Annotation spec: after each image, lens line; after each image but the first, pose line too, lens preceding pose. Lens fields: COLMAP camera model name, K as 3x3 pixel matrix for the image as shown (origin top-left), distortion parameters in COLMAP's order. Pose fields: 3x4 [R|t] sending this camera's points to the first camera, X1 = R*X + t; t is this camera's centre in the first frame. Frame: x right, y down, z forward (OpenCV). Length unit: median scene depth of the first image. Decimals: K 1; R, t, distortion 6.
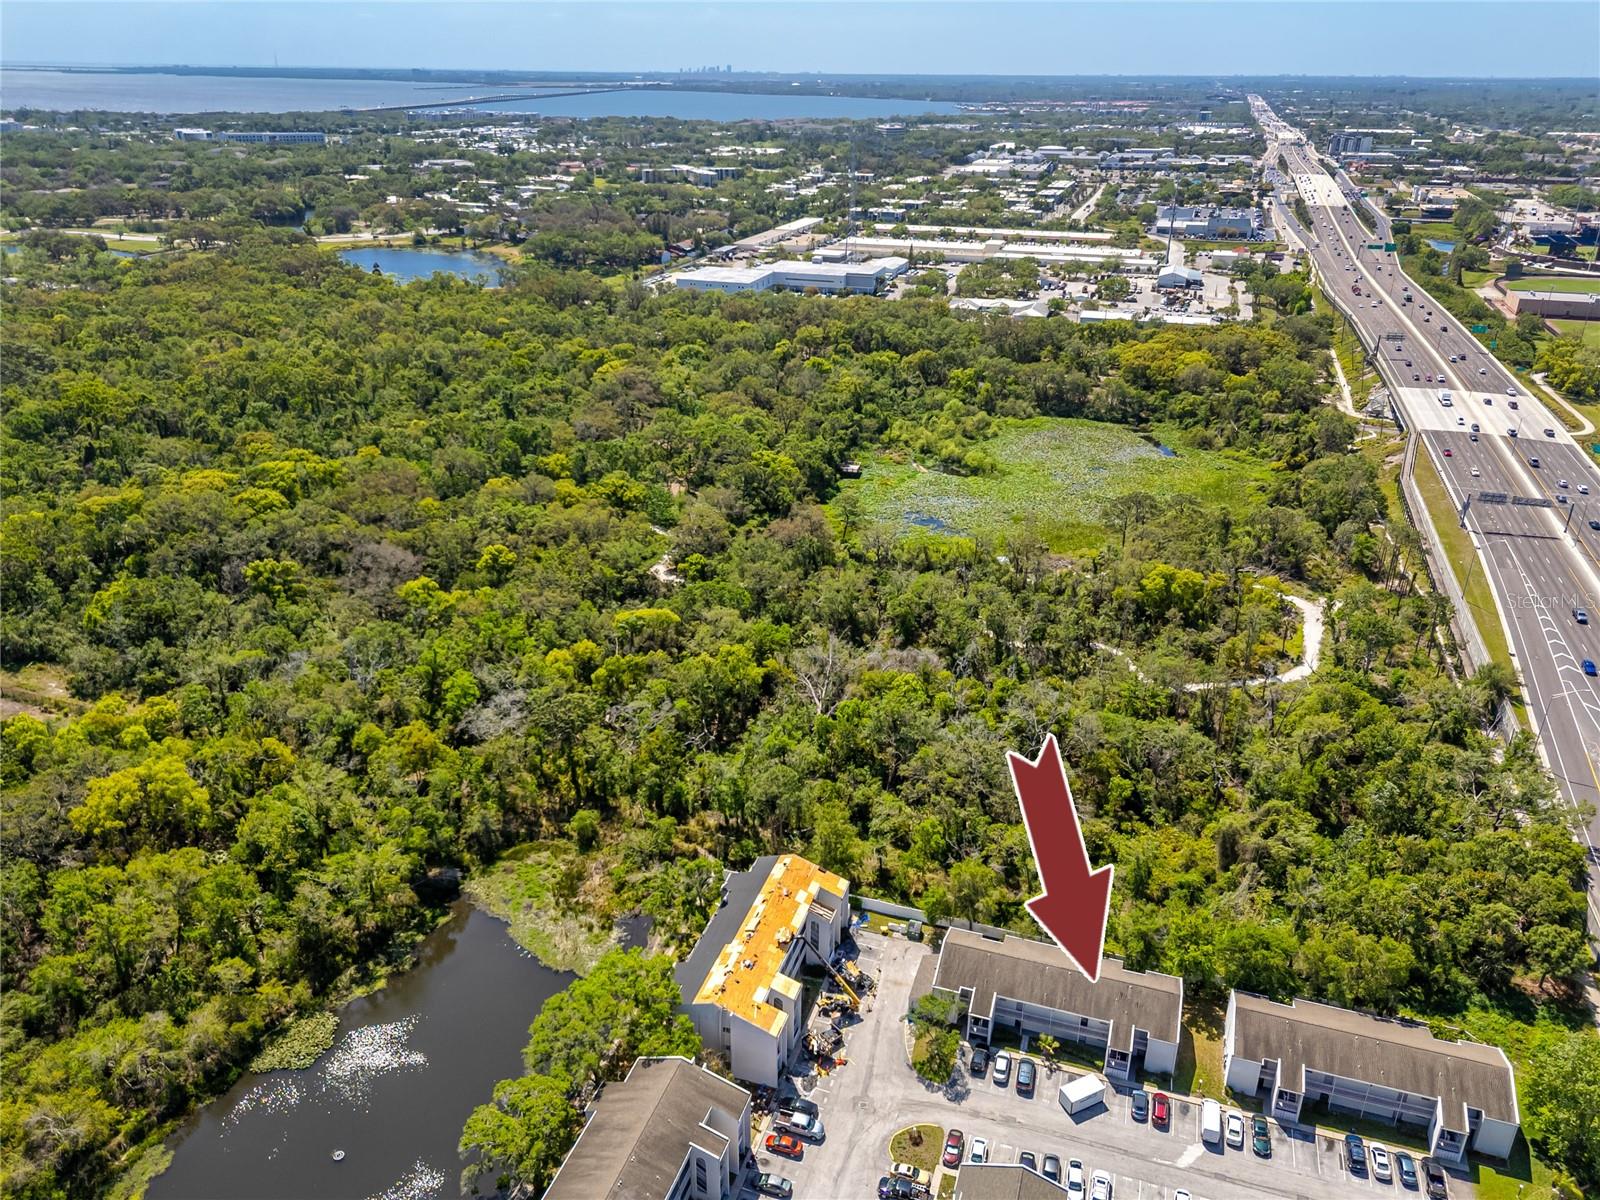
lens RADIAL K [[1180.2, 0, 800.0], [0, 1180.2, 600.0], [0, 0, 1]] dist [0.062424, -0.046400]
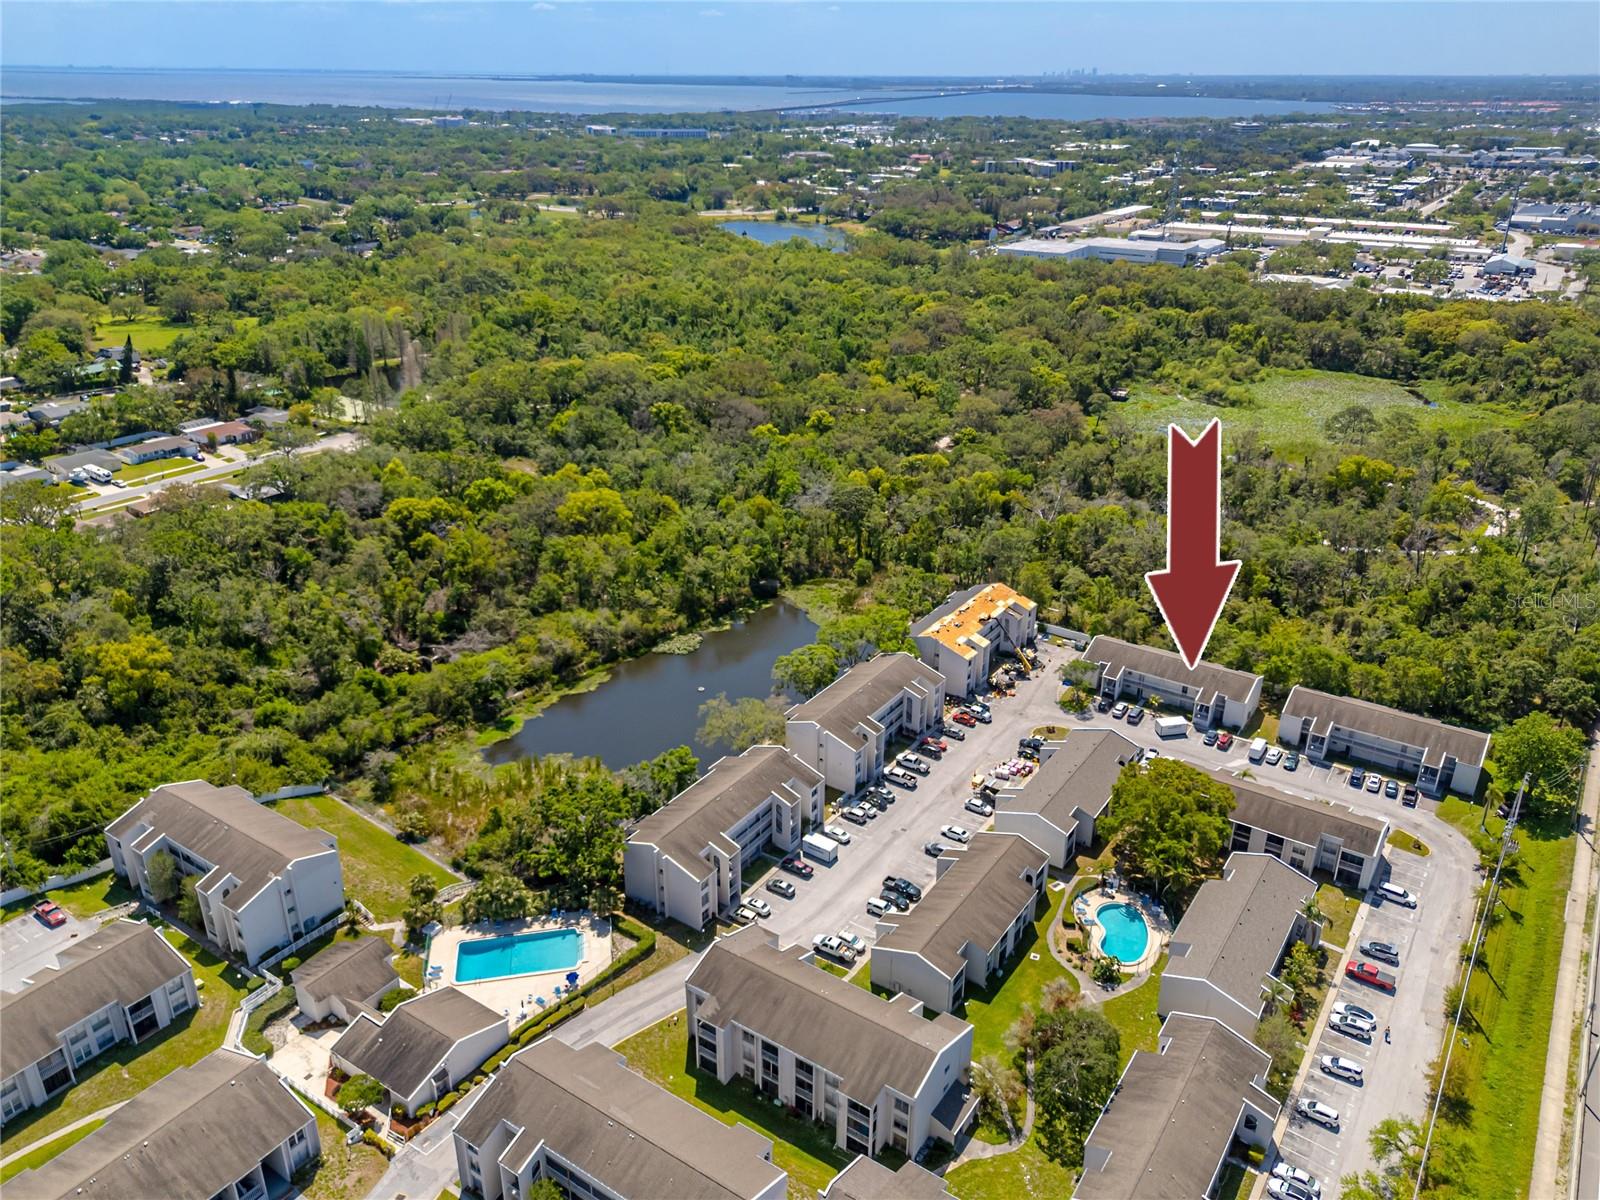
lens RADIAL K [[1180.2, 0, 800.0], [0, 1180.2, 600.0], [0, 0, 1]] dist [0.062424, -0.046400]
pose [[0.961895, 0.108888, -0.250801, 0.045308], [-0.109709, 0.993906, 0.010753, 0.090889], [0.250443, 0.017172, 0.967979, -0.170371]]
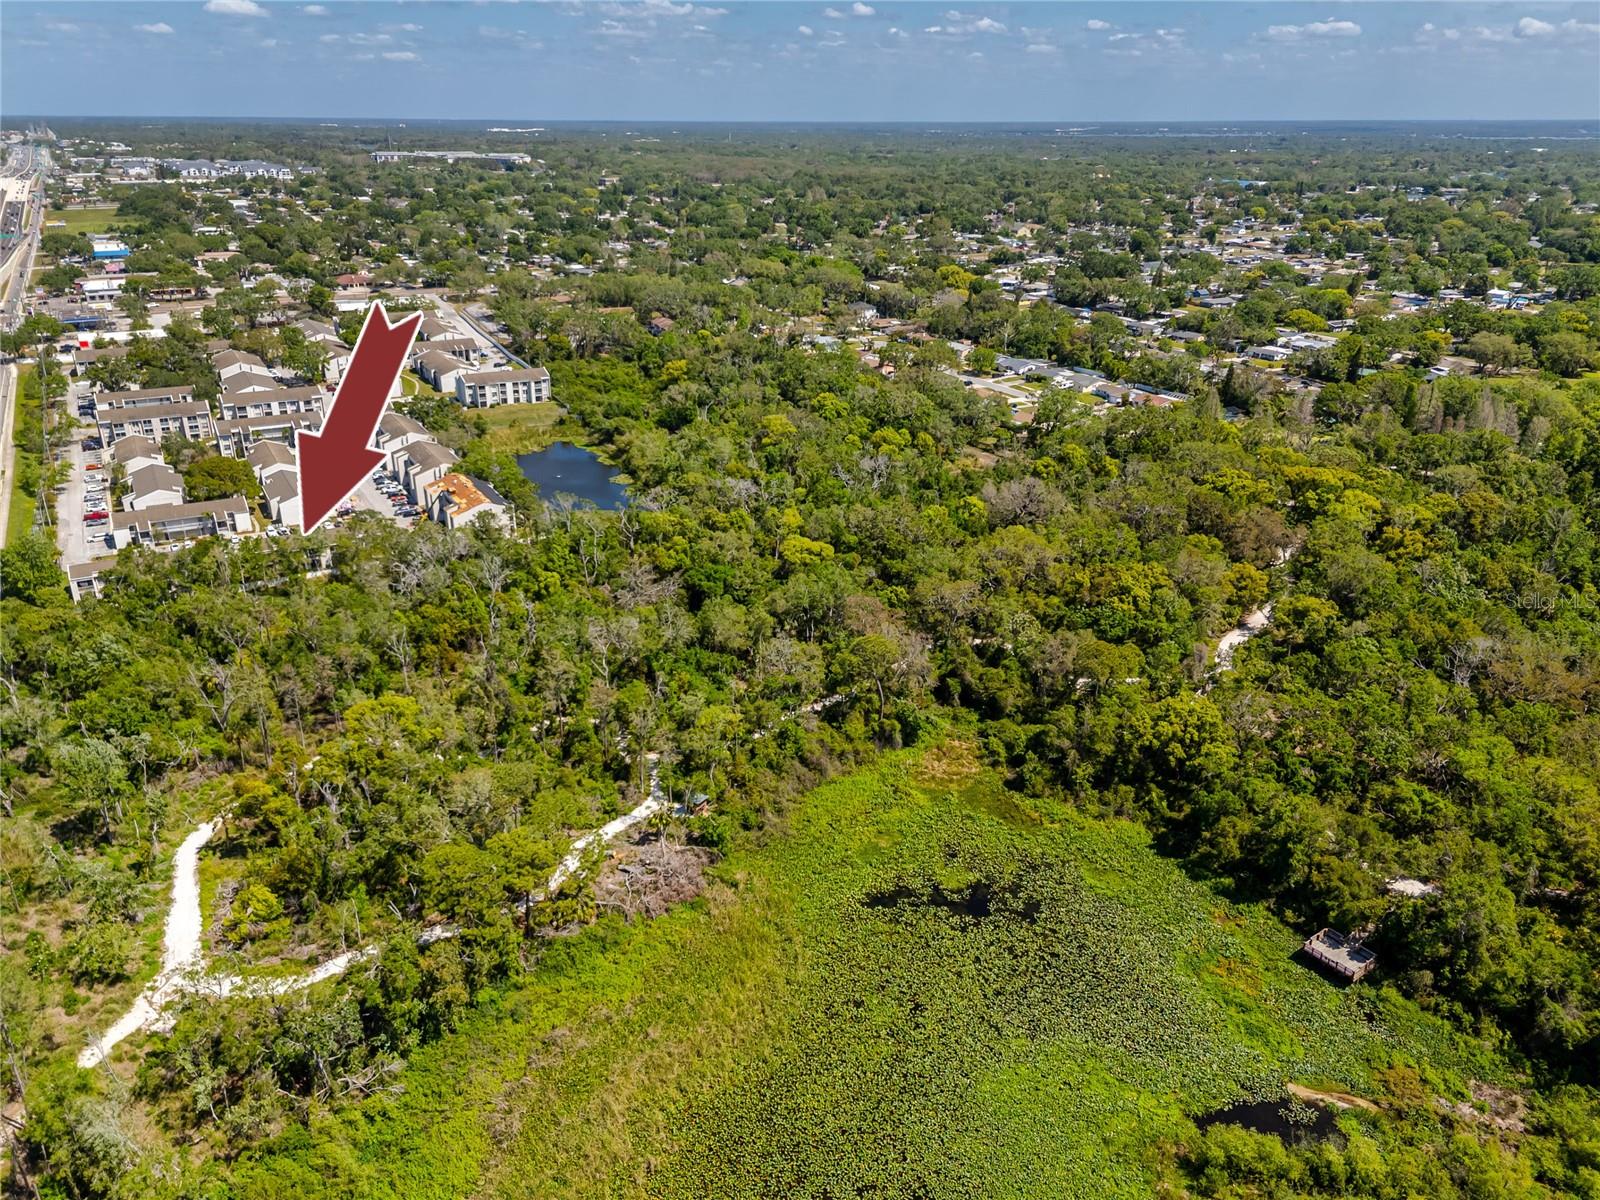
lens RADIAL K [[1180.2, 0, 800.0], [0, 1180.2, 600.0], [0, 0, 1]] dist [0.062424, -0.046400]
pose [[-0.671964, 0.268095, -0.690354, 0.343114], [-0.313162, 0.741872, 0.592921, -0.318062], [0.671113, 0.614615, -0.414554, 0.781947]]
